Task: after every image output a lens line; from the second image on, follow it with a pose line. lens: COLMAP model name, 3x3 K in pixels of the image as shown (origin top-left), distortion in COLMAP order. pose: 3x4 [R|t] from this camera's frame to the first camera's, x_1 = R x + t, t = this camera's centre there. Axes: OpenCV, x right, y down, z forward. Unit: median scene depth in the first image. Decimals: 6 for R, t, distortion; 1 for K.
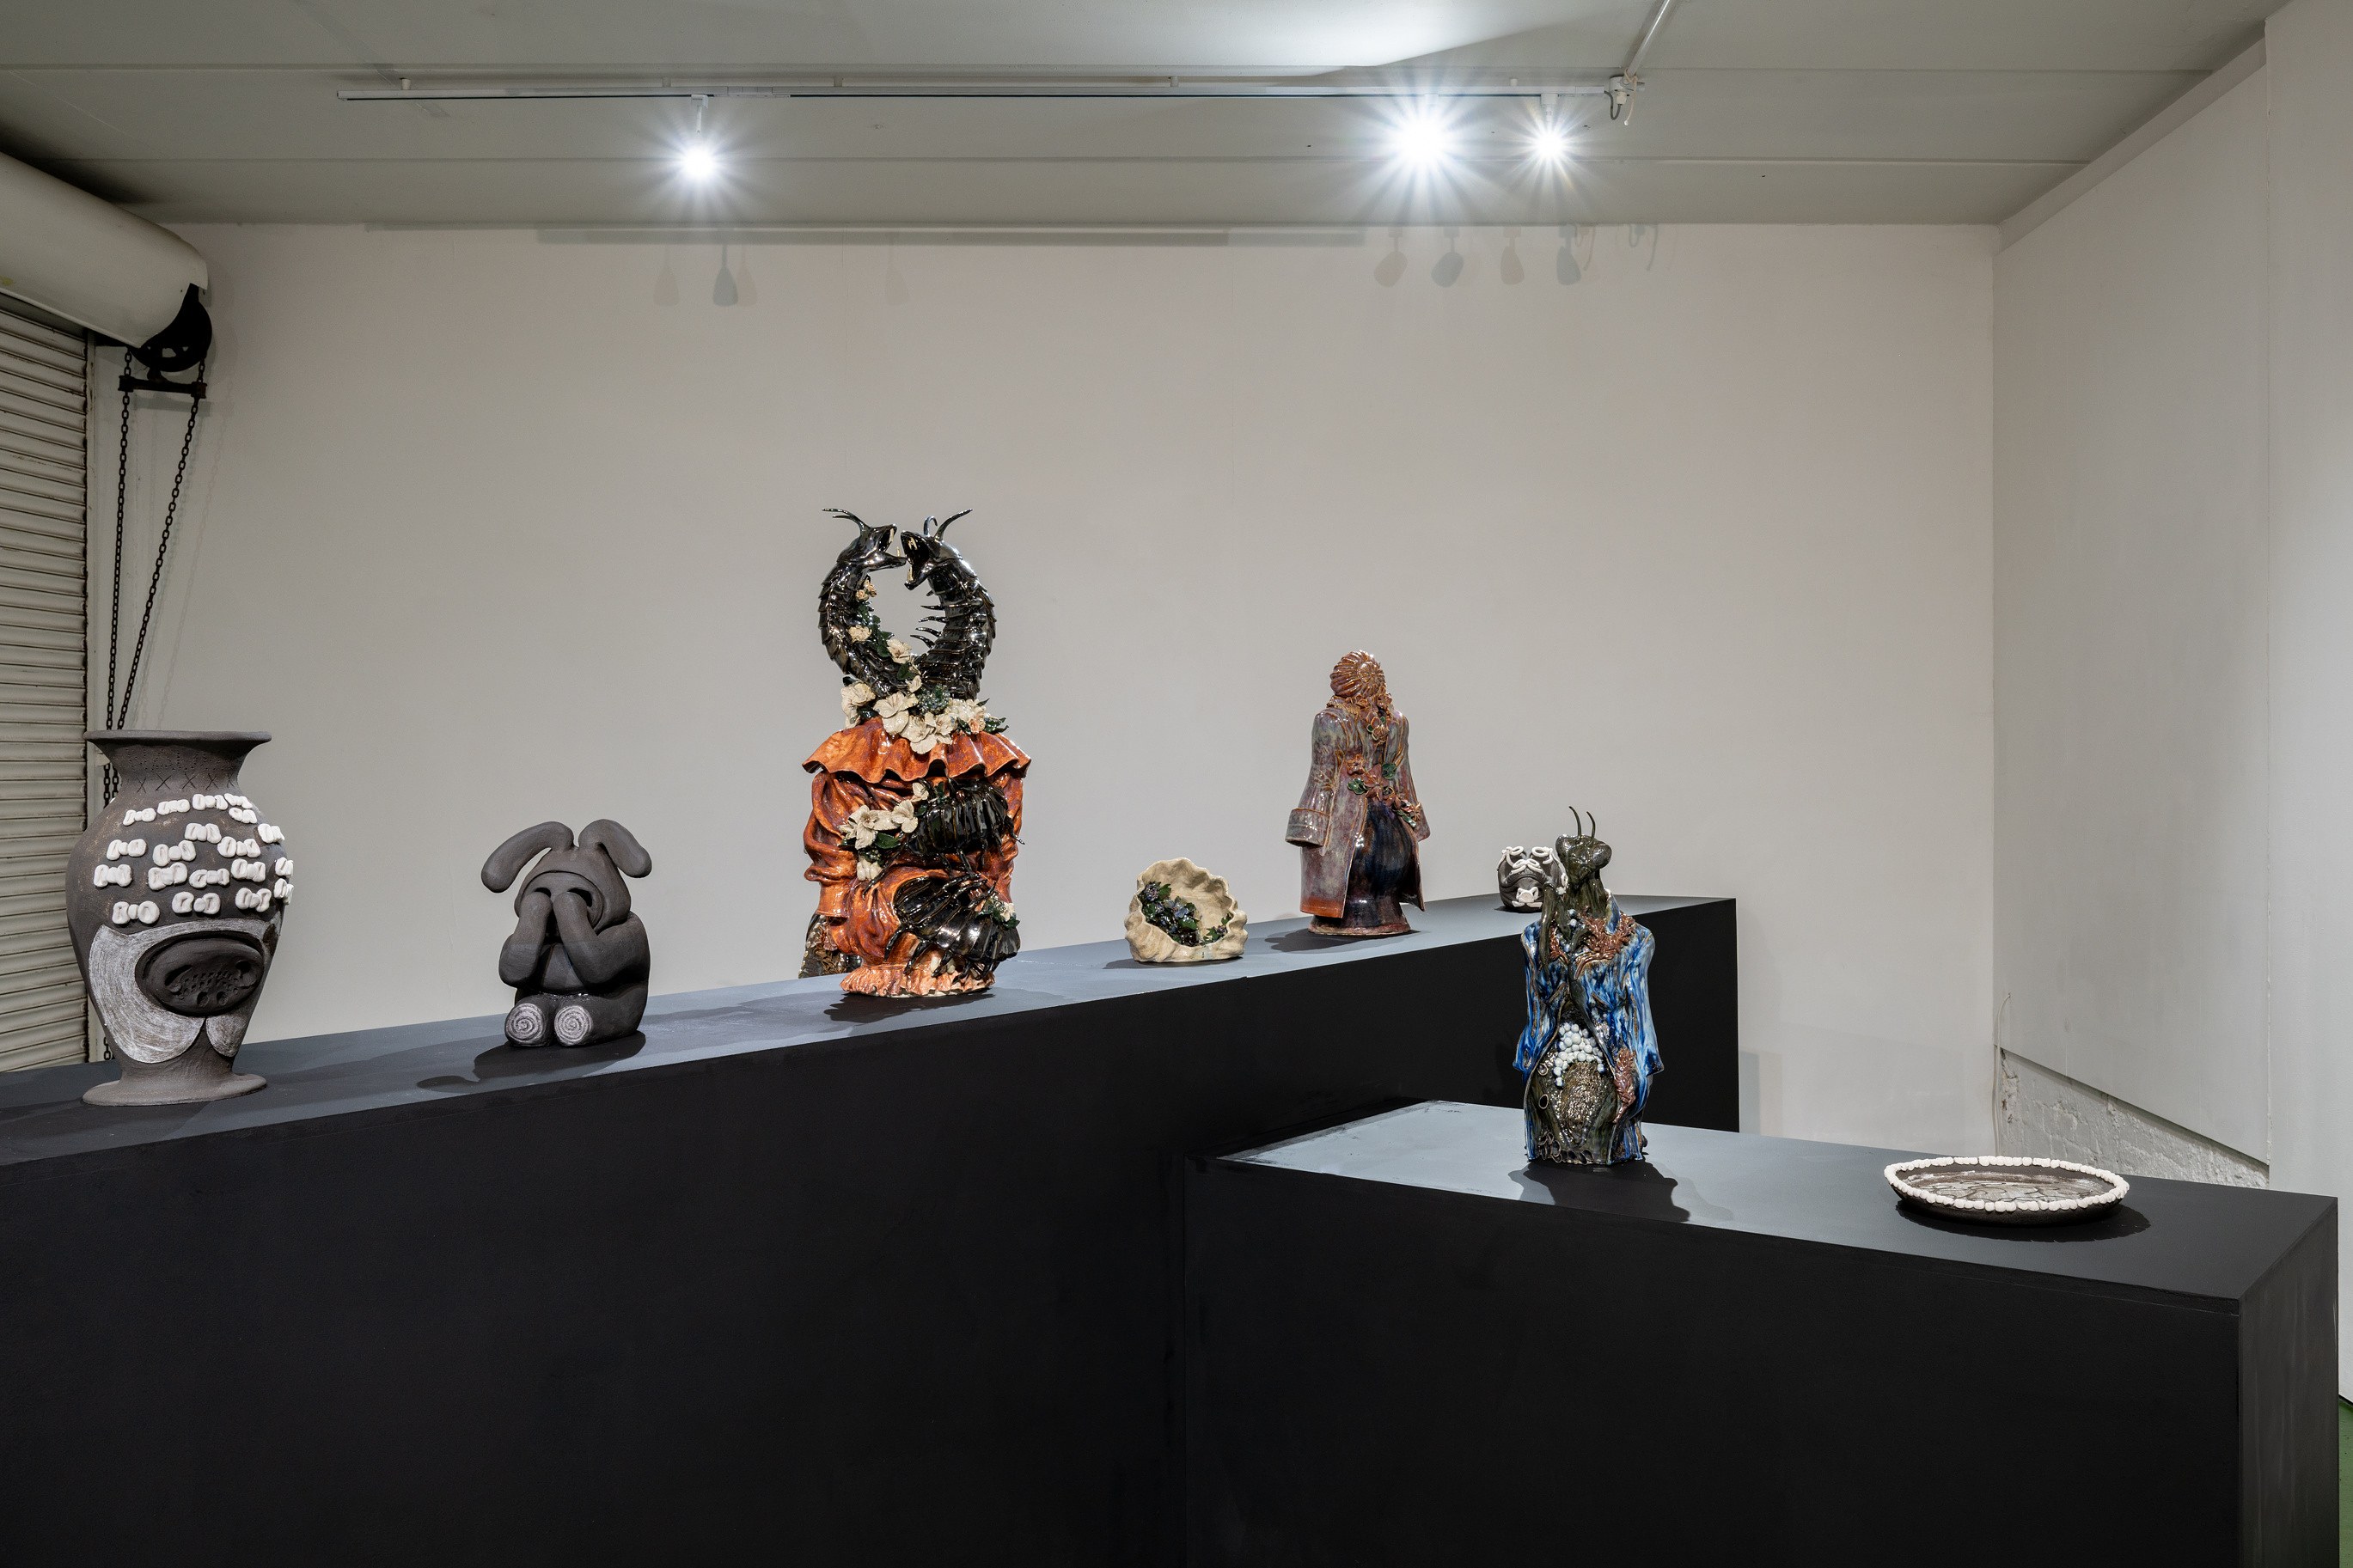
lens RADIAL K [[2070.7, 0, 1328.9], [0, 2070.7, 686.2], [0, 0, 1]] dist [-0.002788, -0.000305]
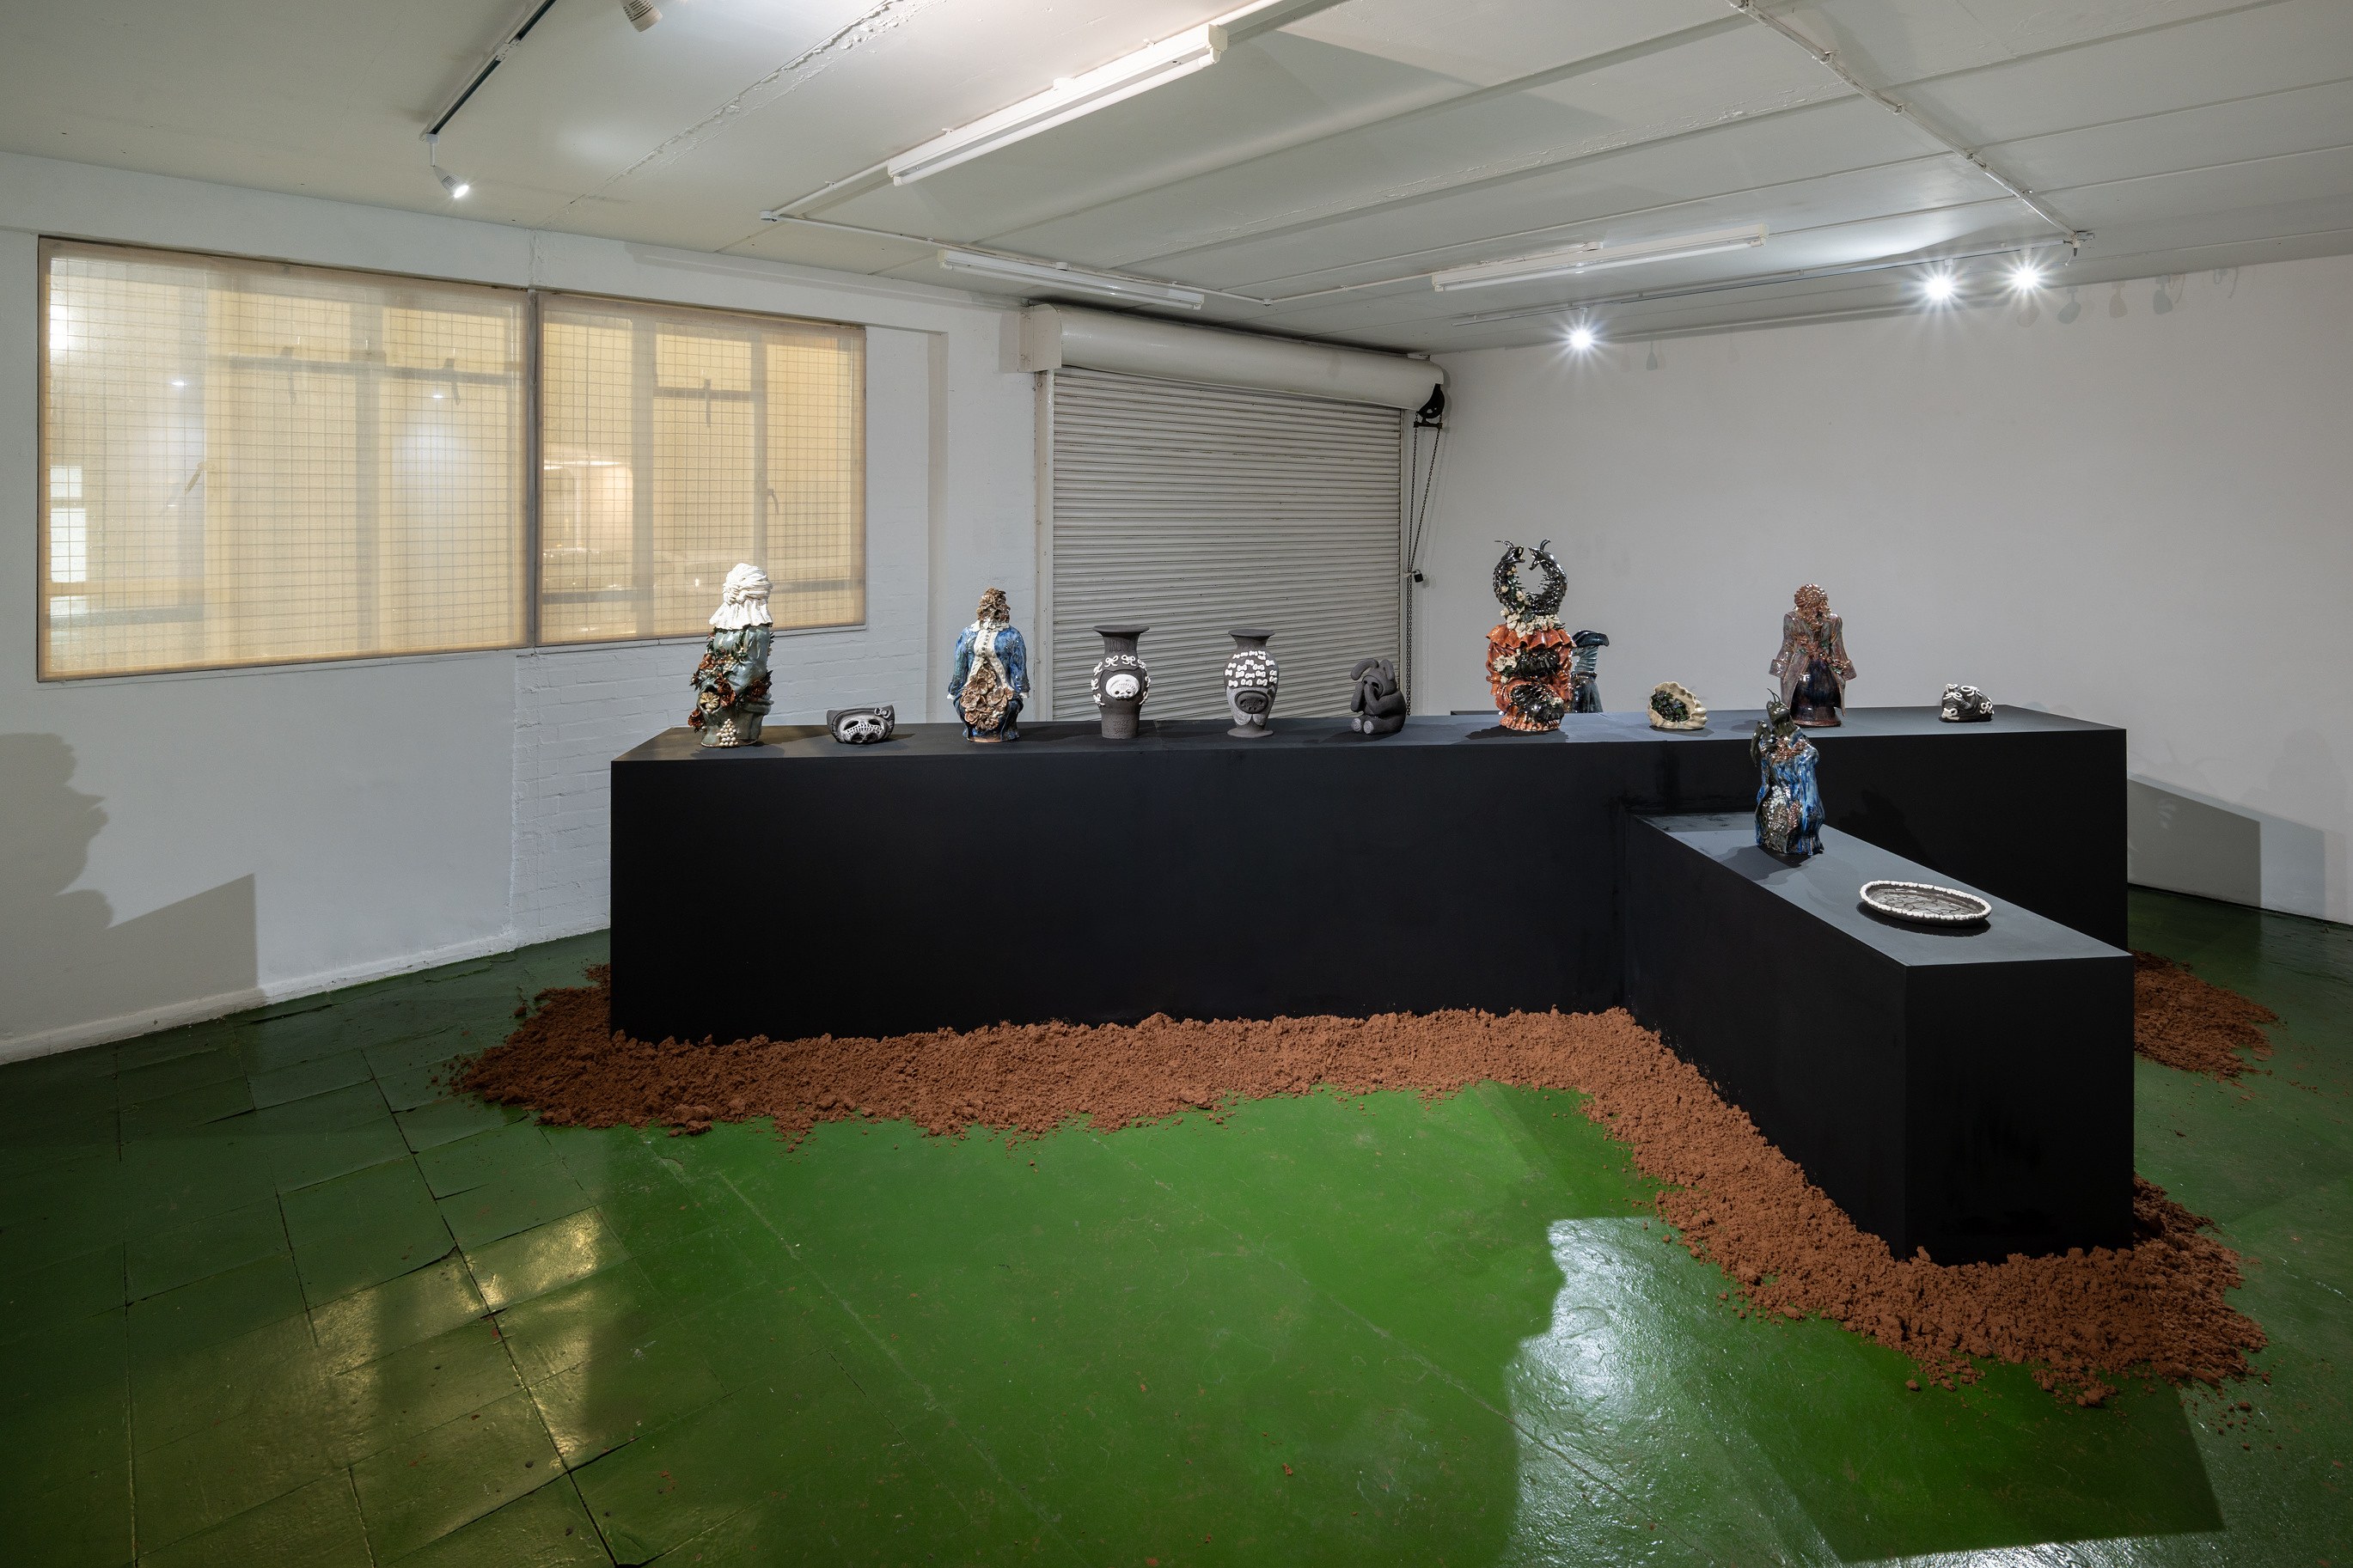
lens RADIAL K [[1164.0, 0, 1217.2], [0, 1164.0, 468.9], [0, 0, 1]] dist [-0.000768, -0.000380]
pose [[0.674558, -0.015585, -0.738058, 0.633189], [0.011527, 0.999878, -0.010579, -0.169516], [0.738132, -0.001372, 0.674655, -0.281433]]
